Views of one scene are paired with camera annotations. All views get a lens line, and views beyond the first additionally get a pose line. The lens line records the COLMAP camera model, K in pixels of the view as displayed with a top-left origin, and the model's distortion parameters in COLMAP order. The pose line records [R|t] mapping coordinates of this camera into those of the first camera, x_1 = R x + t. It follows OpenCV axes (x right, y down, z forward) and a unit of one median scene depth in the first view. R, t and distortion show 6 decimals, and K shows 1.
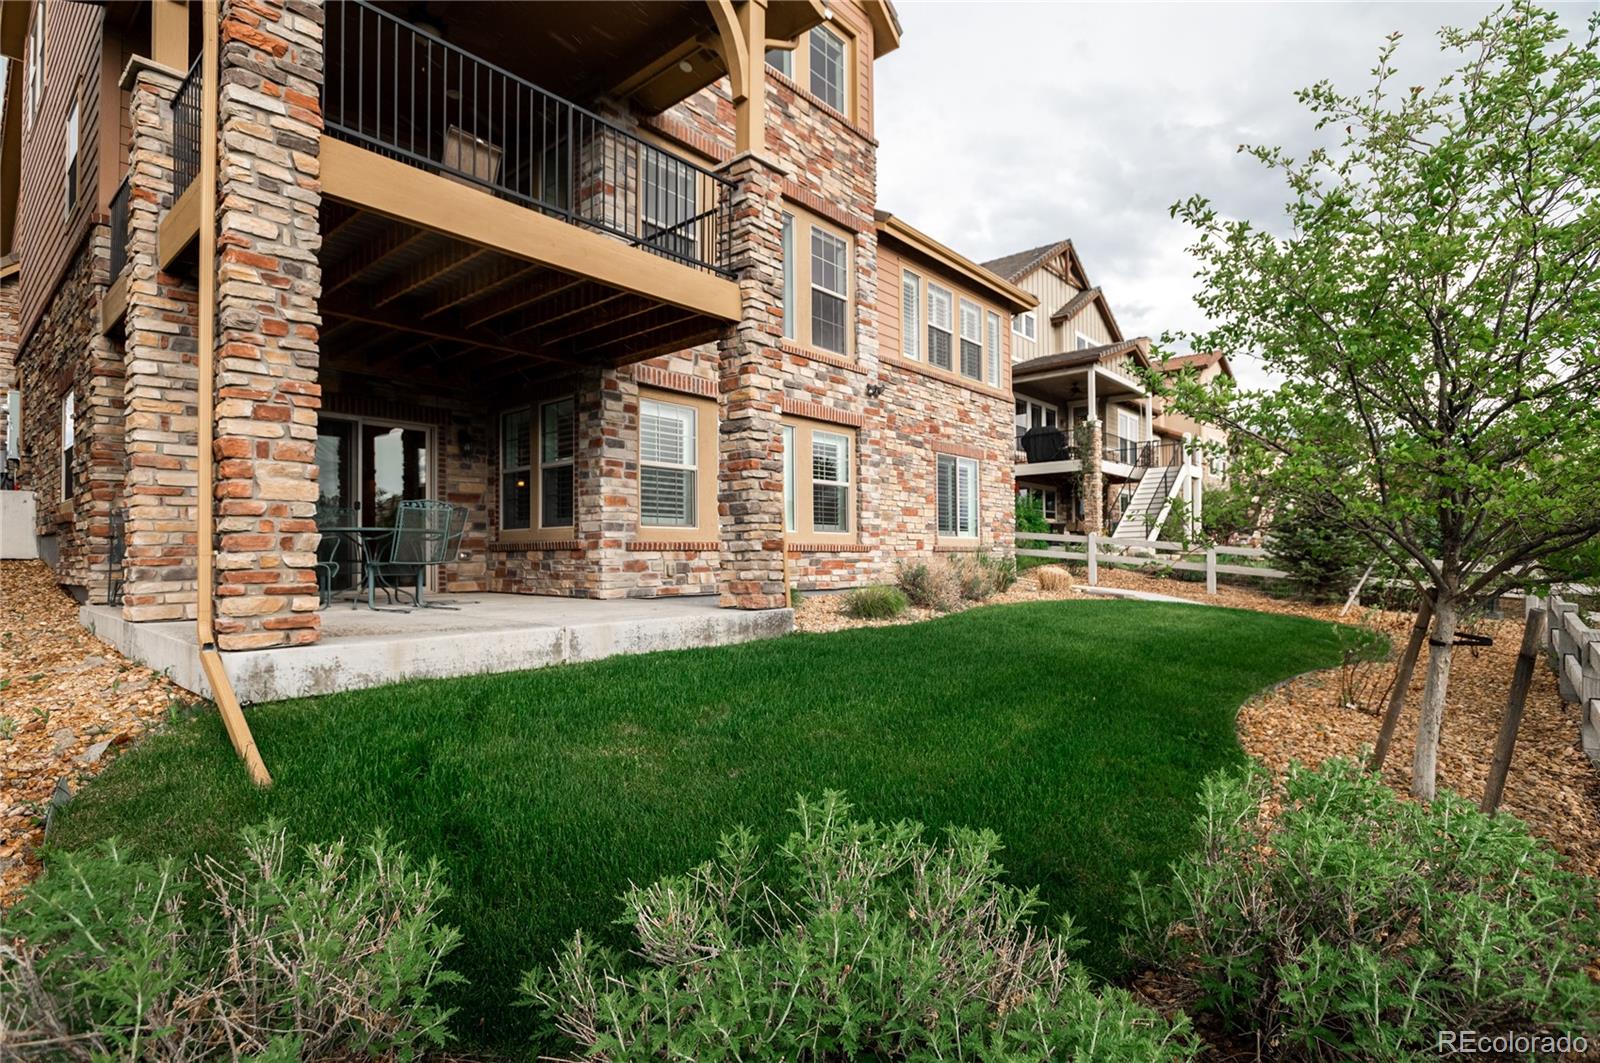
lens RADIAL K [[817.5, 0, 795.2], [0, 817.5, 536.9], [0, 0, 1]] dist [-0.002177, -0.001960]
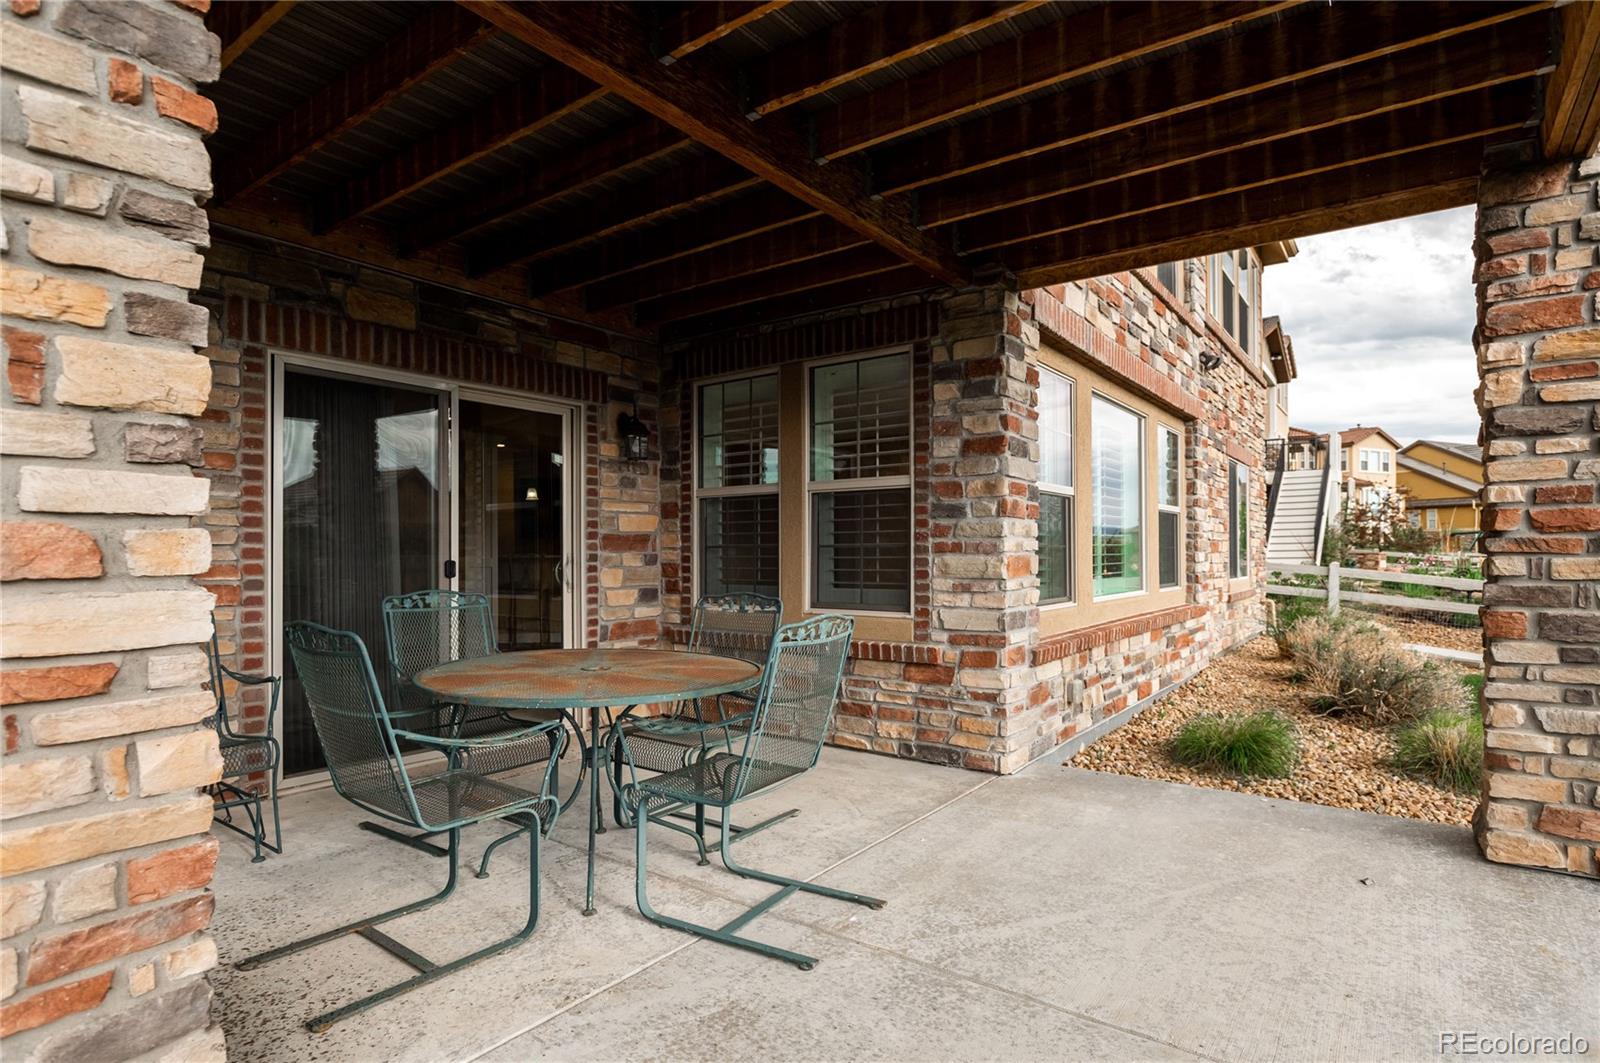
lens RADIAL K [[856.2, 0, 802.1], [0, 856.2, 537.5], [0, 0, 1]] dist [-0.013166, 0.000094]
pose [[0.995489, 0.004204, 0.094786, -0.391080], [-0.005193, 0.999935, 0.010190, -0.064796], [-0.094737, -0.010636, 0.995446, 0.502317]]
